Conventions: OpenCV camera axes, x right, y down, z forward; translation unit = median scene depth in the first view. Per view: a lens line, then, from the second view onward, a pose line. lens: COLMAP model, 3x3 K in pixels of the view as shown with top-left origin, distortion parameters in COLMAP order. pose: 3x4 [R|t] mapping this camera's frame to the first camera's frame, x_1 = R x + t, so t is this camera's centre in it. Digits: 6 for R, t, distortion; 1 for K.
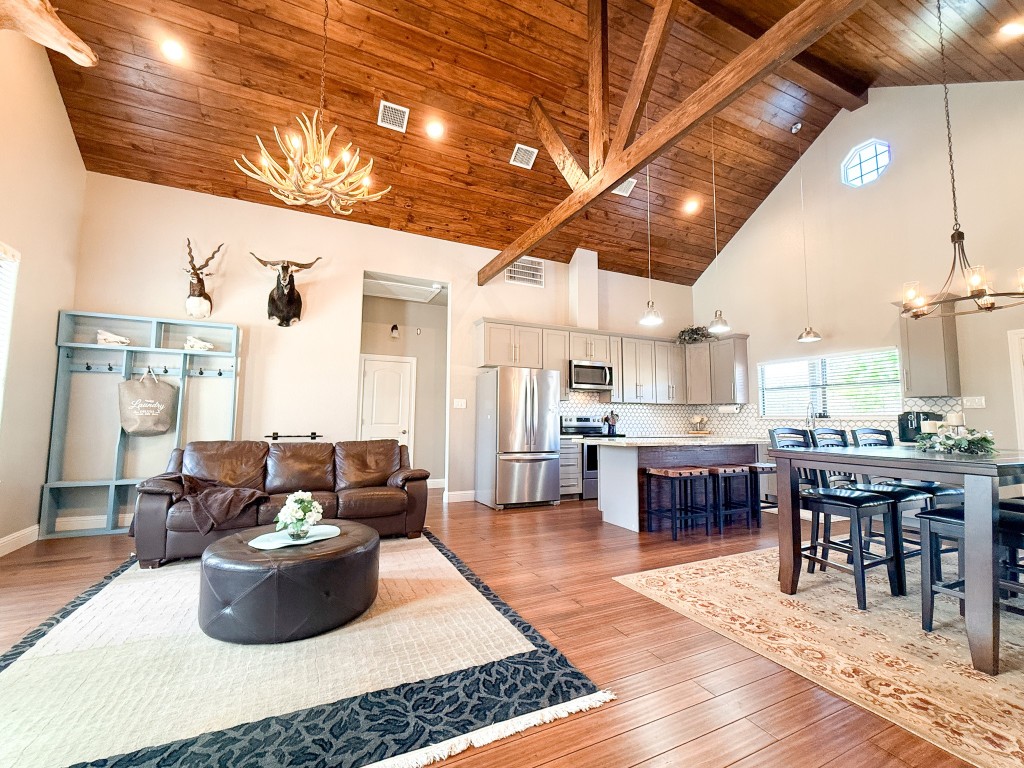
lens RADIAL K [[435.9, 0, 512.0], [0, 435.9, 384.0], [0, 0, 1]] dist [0.002575, 0.000144]
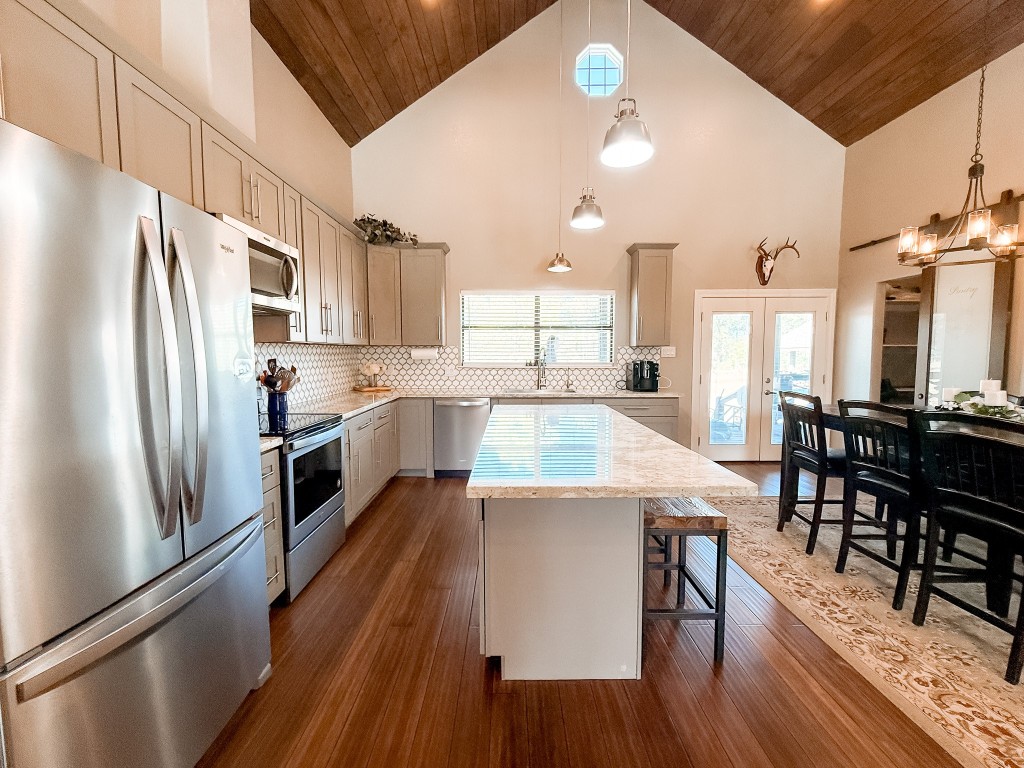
lens RADIAL K [[435.9, 0, 512.0], [0, 435.9, 384.0], [0, 0, 1]] dist [0.002575, 0.000144]
pose [[0.430139, -0.070506, 0.900005, -0.068731], [-0.071997, 0.991091, 0.112051, 0.018683], [-0.899887, -0.112995, 0.421230, 0.594175]]
